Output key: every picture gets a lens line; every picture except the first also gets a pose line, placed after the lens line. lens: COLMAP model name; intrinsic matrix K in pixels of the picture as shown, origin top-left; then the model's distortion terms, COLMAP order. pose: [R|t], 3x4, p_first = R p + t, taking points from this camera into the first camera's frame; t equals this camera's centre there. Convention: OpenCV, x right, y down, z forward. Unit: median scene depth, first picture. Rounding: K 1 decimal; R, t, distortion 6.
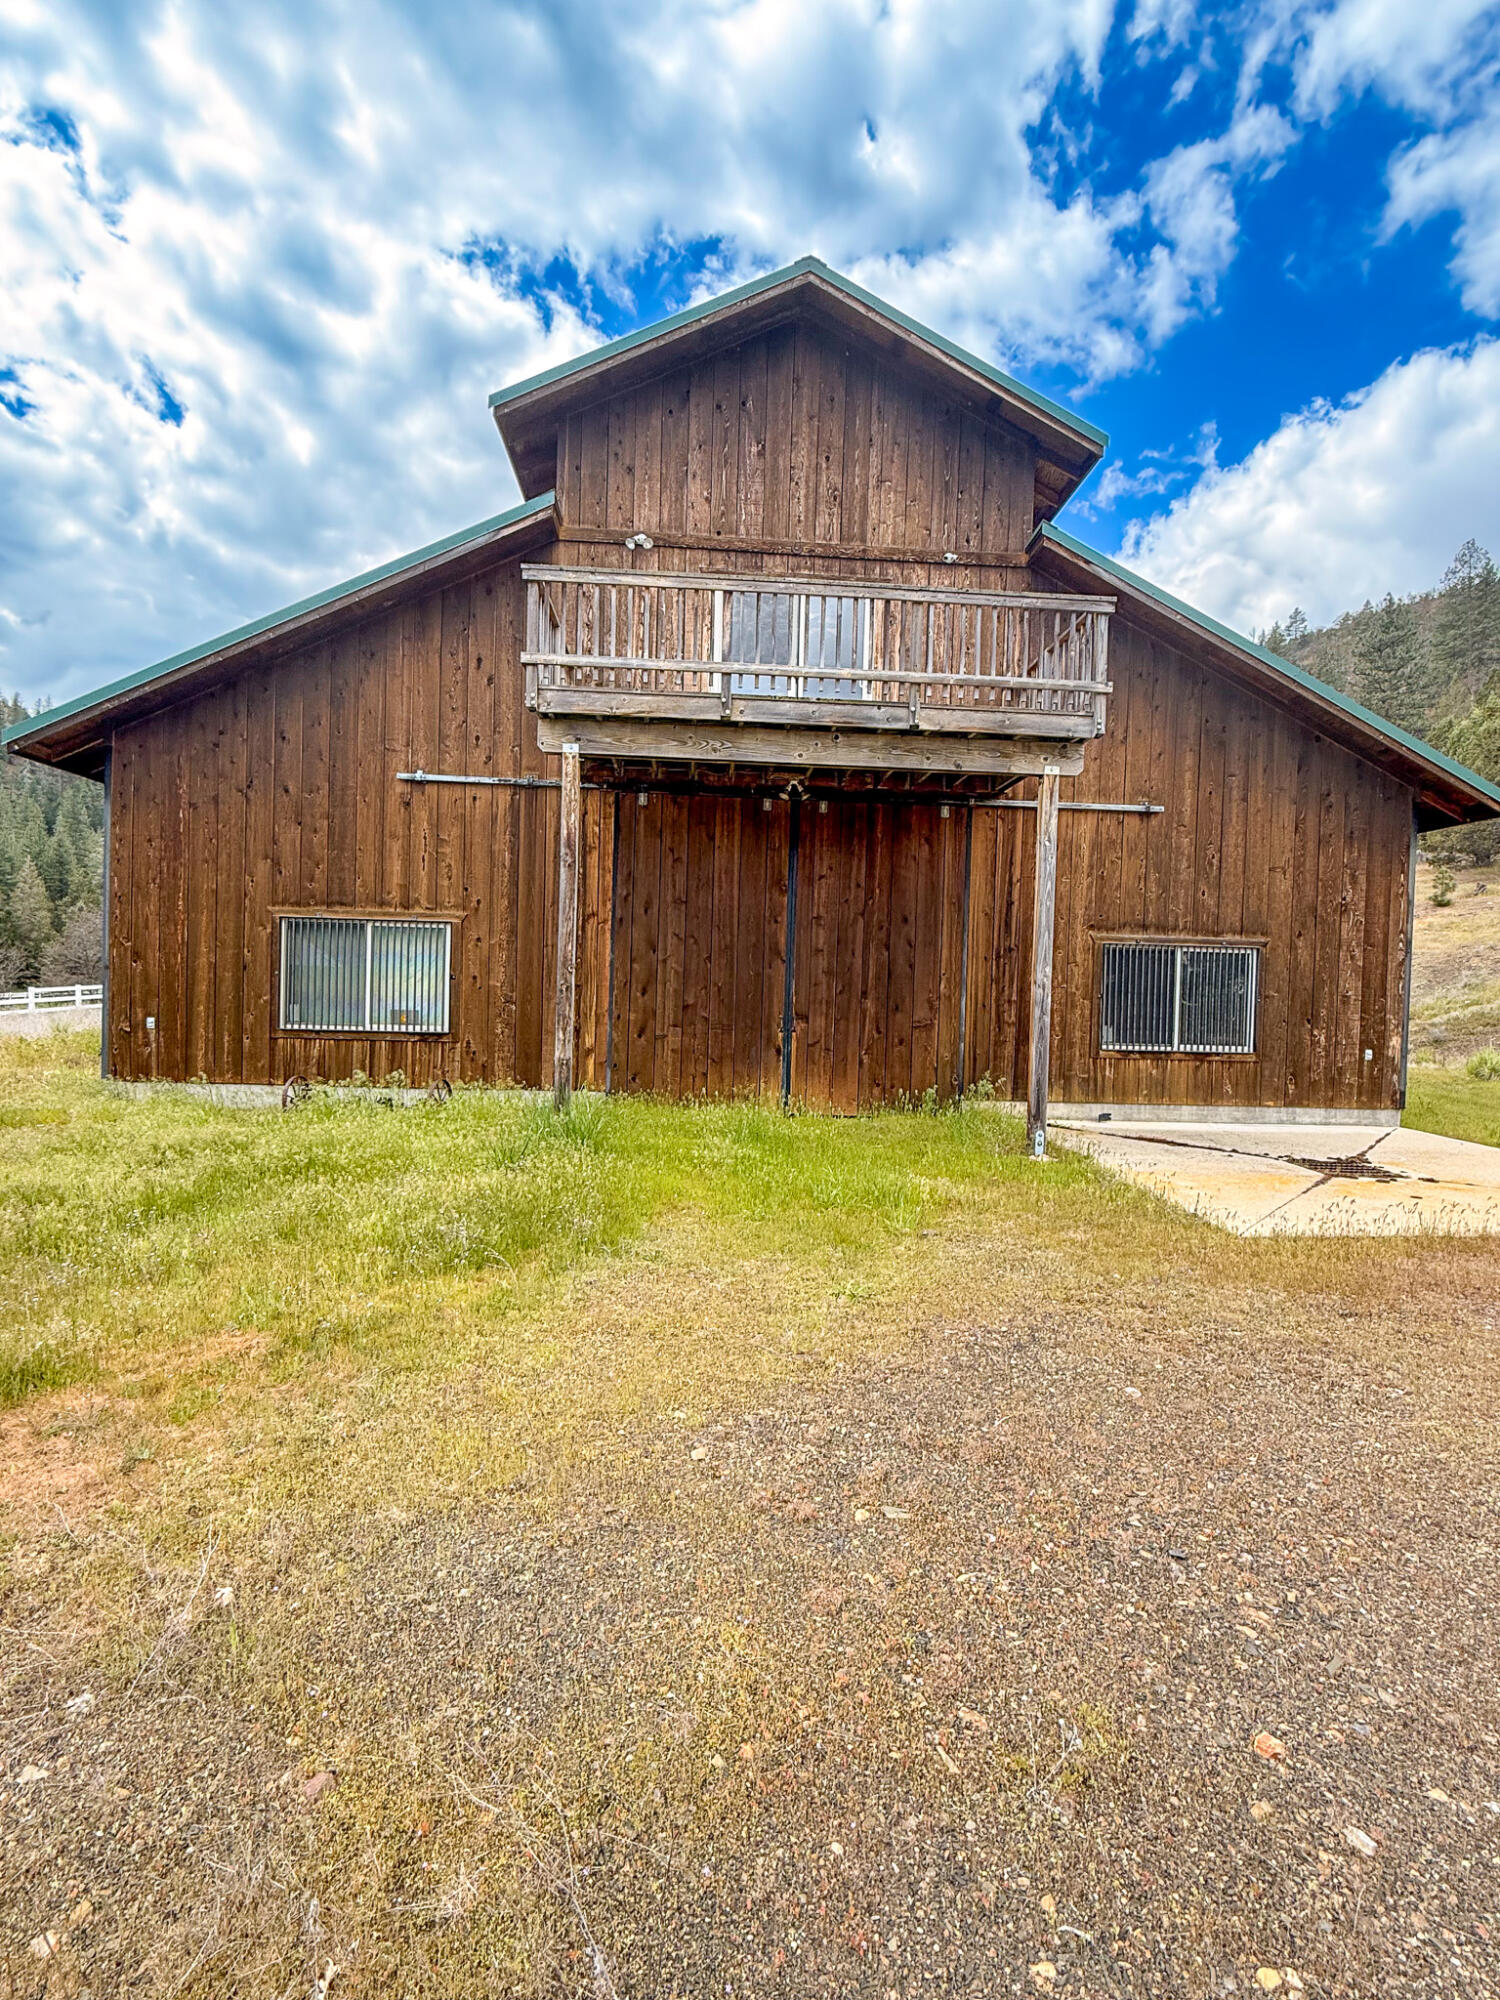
lens RADIAL K [[935.6, 0, 751.9], [0, 935.6, 1002.8], [0, 0, 1]] dist [-0.001718, -0.000099]
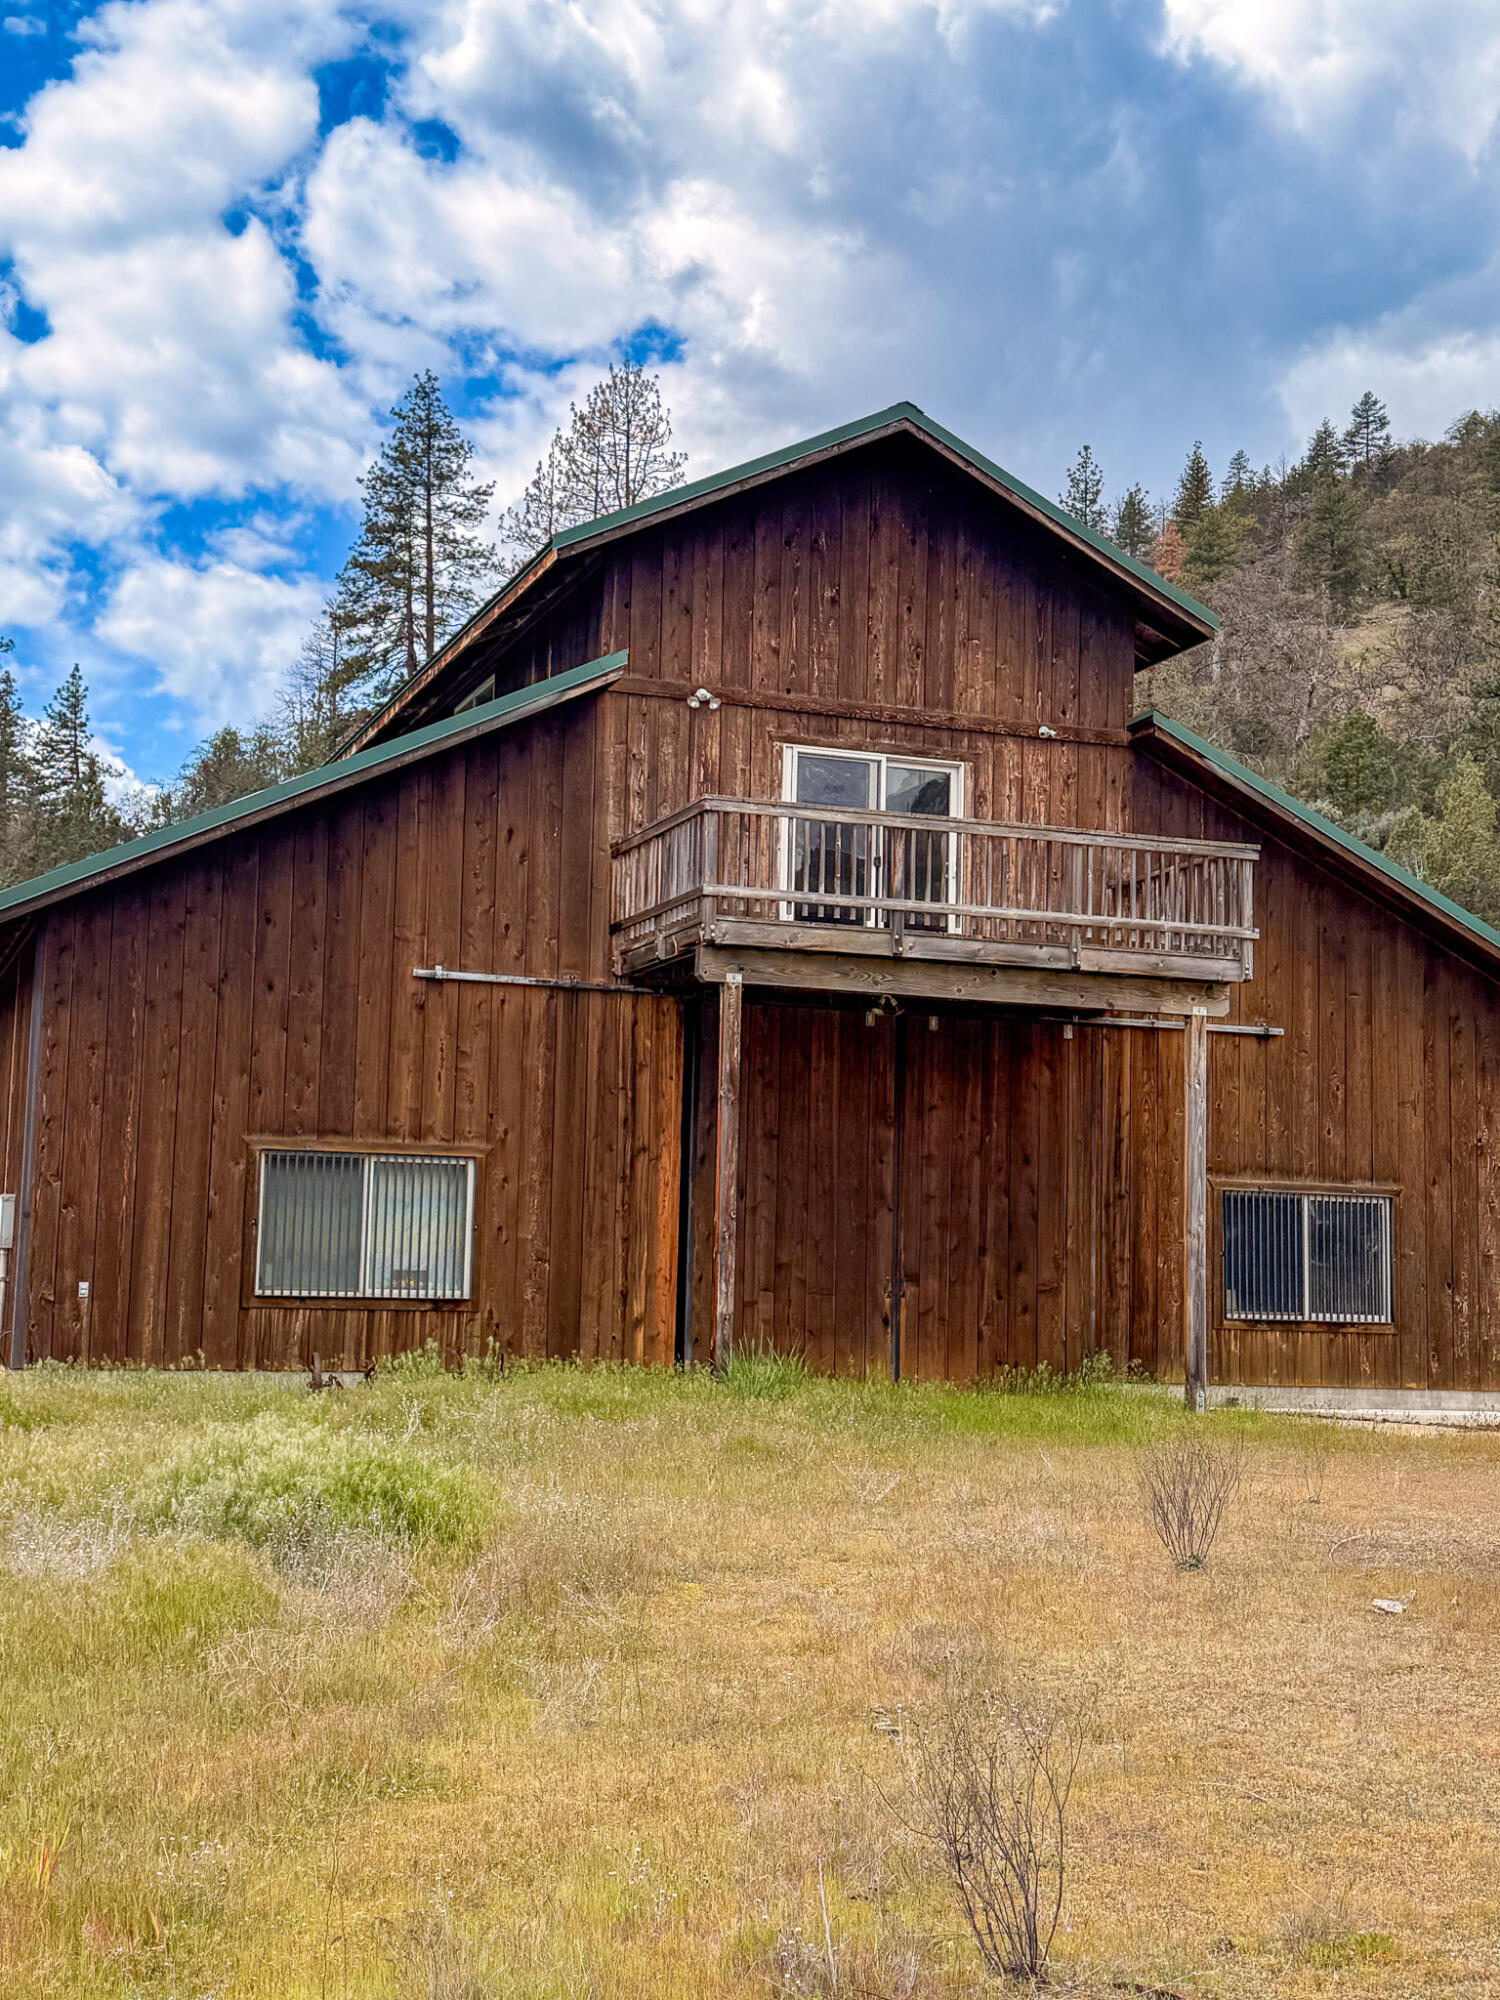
lens RADIAL K [[2615.6, 0, 749.1], [0, 2615.6, 998.5], [0, 0, 1]] dist [0.136380, 0.000000]
pose [[0.958790, 0.027093, 0.282822, -0.726381], [0.009268, 0.991931, -0.126442, 0.062188], [-0.283965, 0.123852, 0.950802, -1.177350]]
